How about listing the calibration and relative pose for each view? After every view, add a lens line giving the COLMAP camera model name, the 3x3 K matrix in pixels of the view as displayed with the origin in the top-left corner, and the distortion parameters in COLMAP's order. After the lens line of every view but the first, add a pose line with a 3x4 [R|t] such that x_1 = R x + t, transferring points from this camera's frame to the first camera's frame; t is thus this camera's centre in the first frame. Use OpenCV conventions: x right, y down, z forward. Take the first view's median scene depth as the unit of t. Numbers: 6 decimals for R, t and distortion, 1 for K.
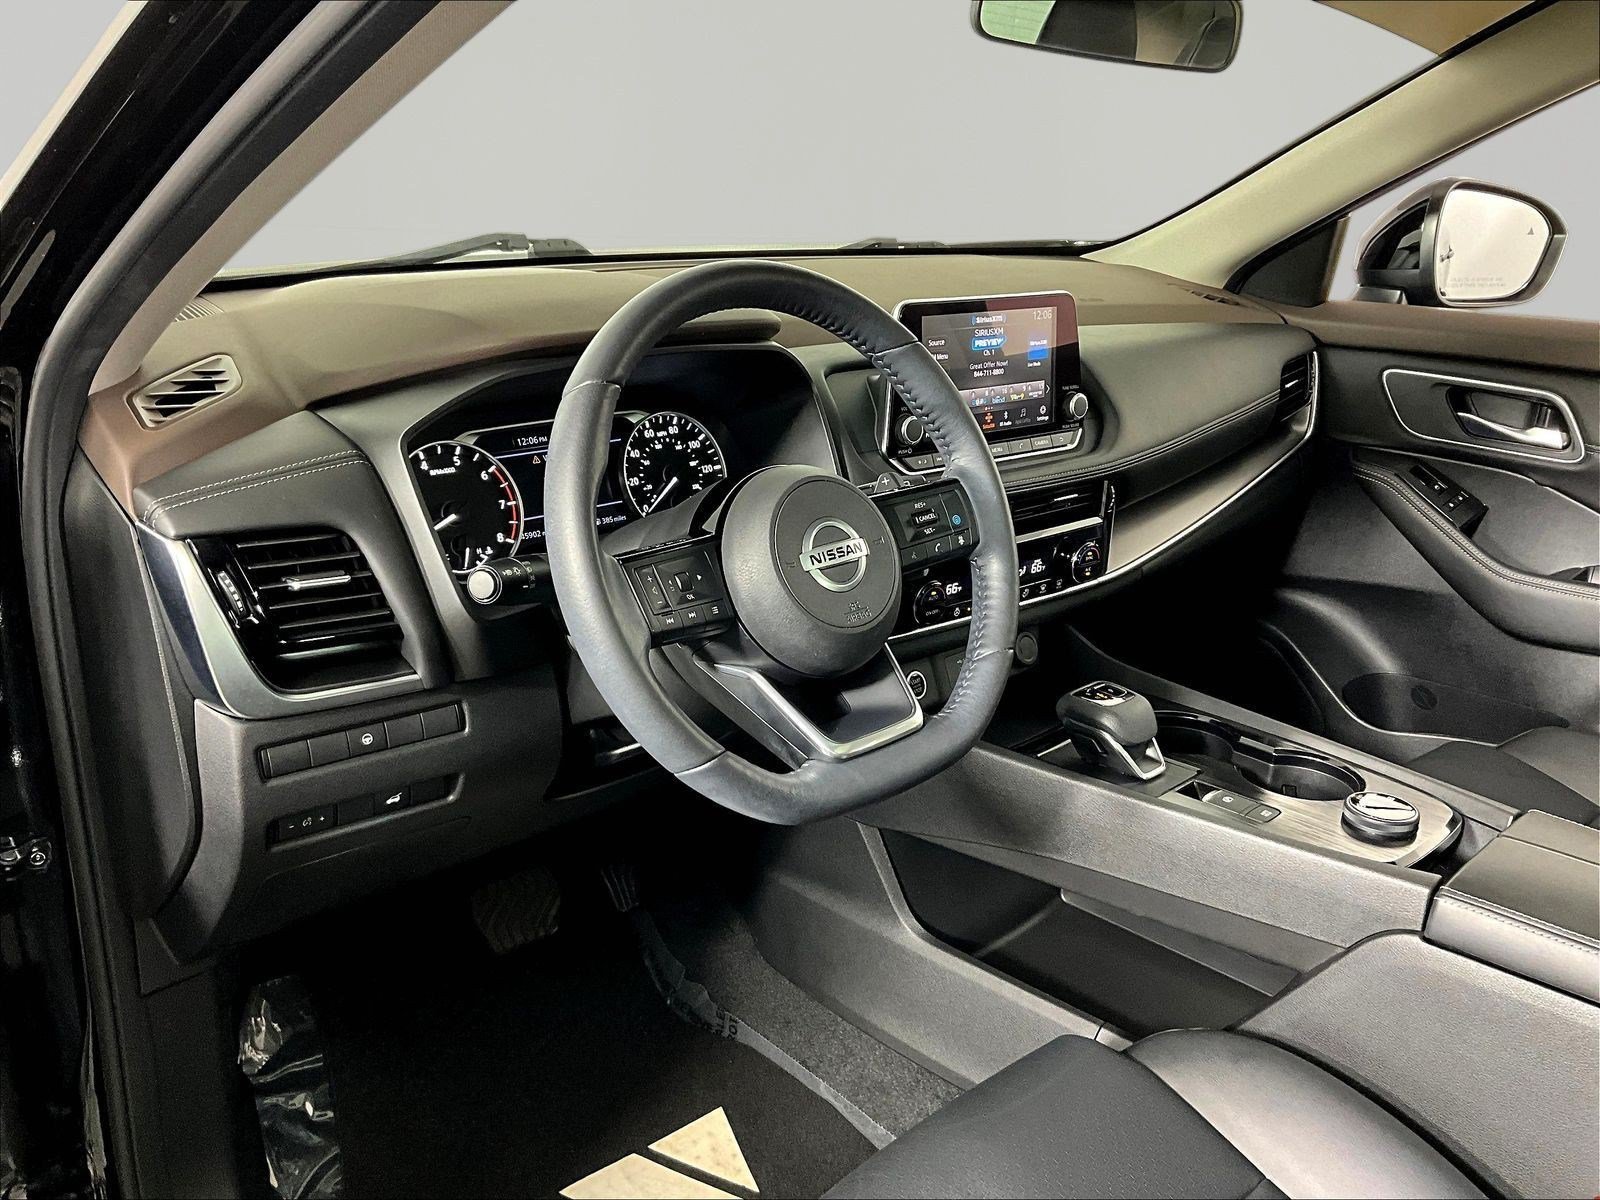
lens RADIAL K [[1331.3, 0, 800.0], [0, 1331.3, 600.0], [0, 0, 1]] dist [0.142667, -0.338797]
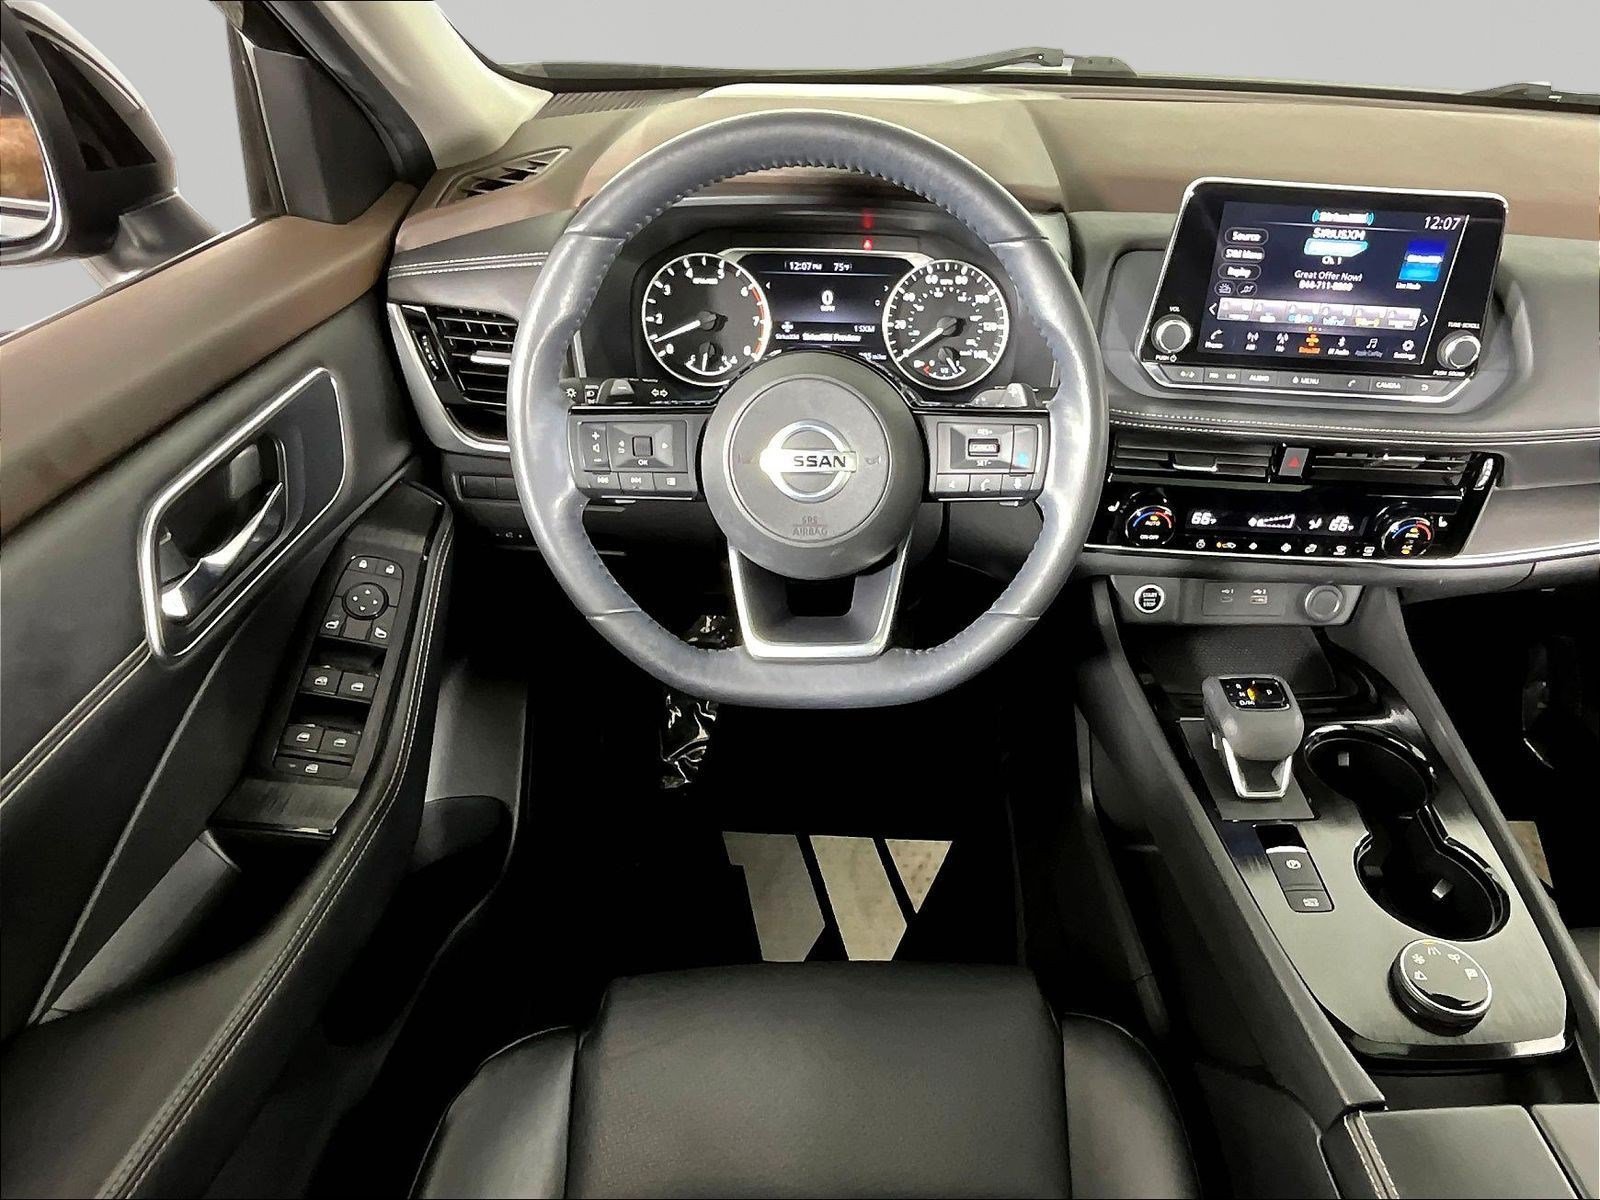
lens RADIAL K [[957.6, 0, 922.9], [0, 957.6, 653.9], [0, 0, 1]] dist [-0.009988, -0.001576]
pose [[0.756955, 0.406781, -0.511418, 0.375224], [-0.226297, 0.897375, 0.378824, -0.143454], [0.613032, -0.171021, 0.771326, 0.382683]]
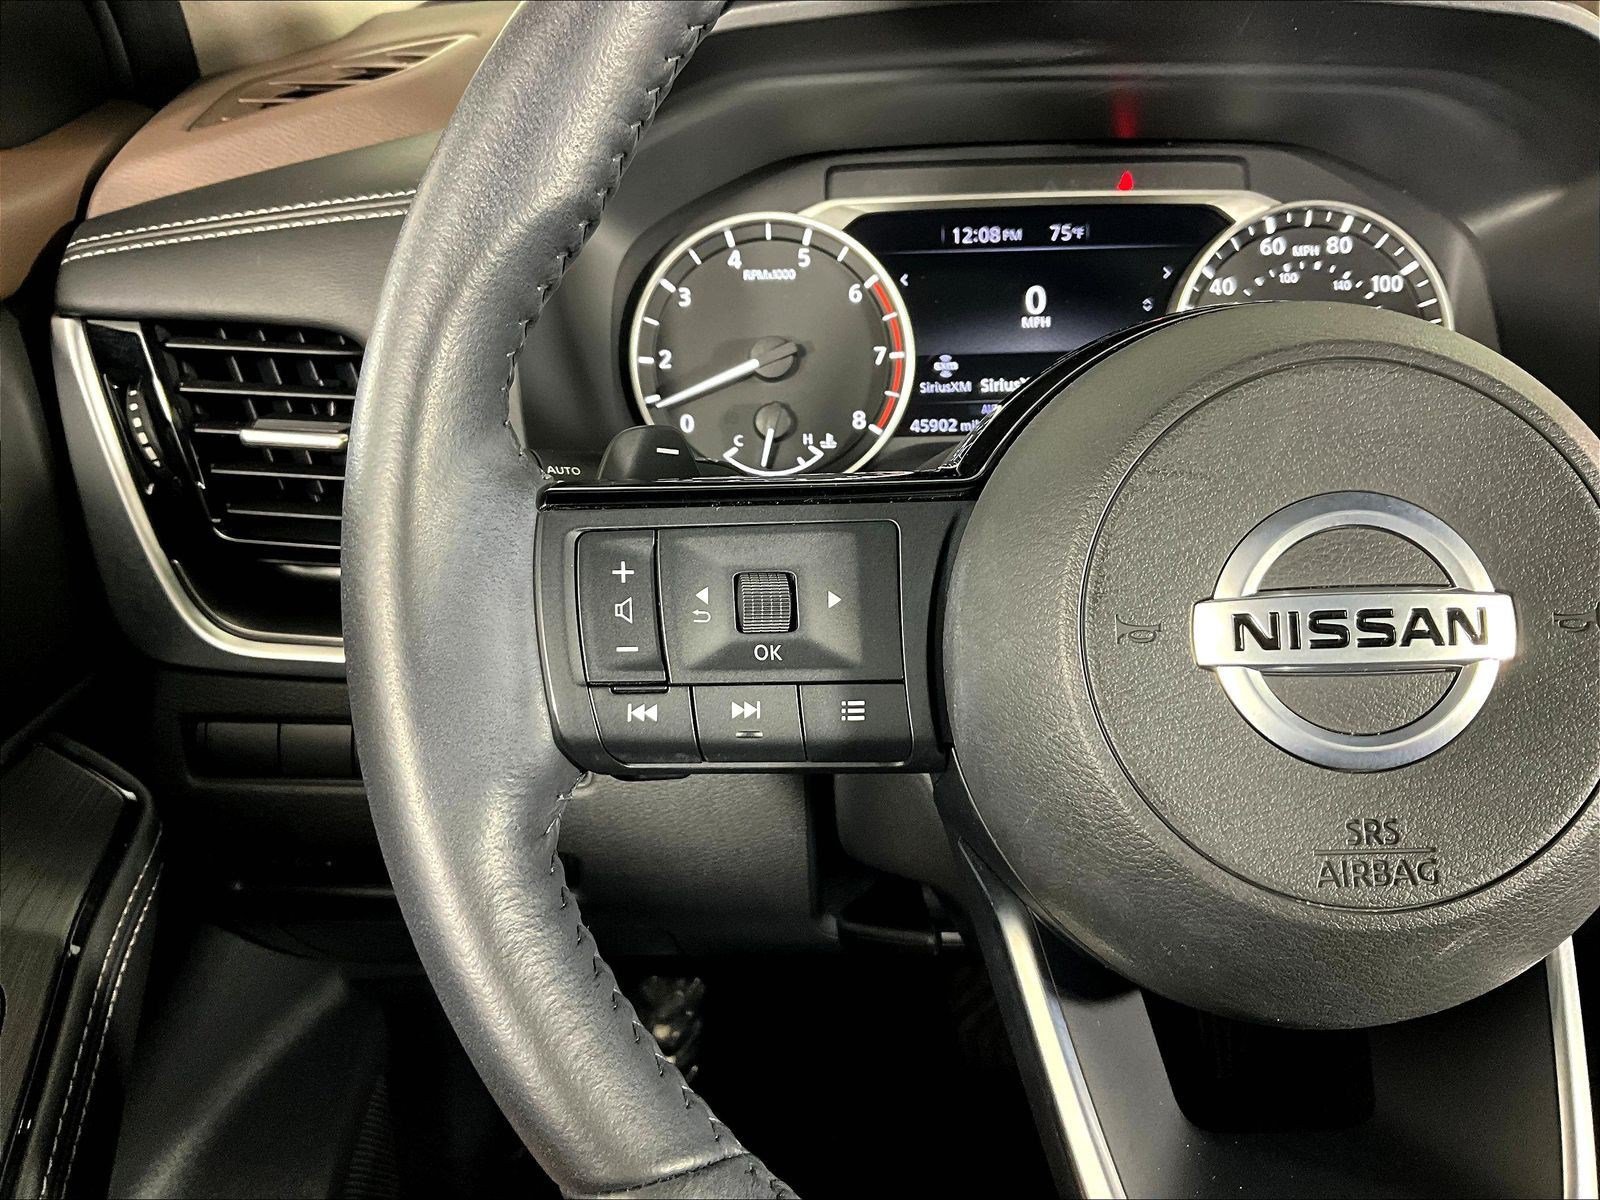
lens RADIAL K [[1331.3, 0, 800.0], [0, 1331.3, 600.0], [0, 0, 1]] dist [0.142667, -0.338797]
pose [[0.738309, 0.232417, -0.633153, 0.088291], [-0.180094, 0.972601, 0.147016, -0.046215], [0.649974, 0.005484, 0.759936, 0.547822]]
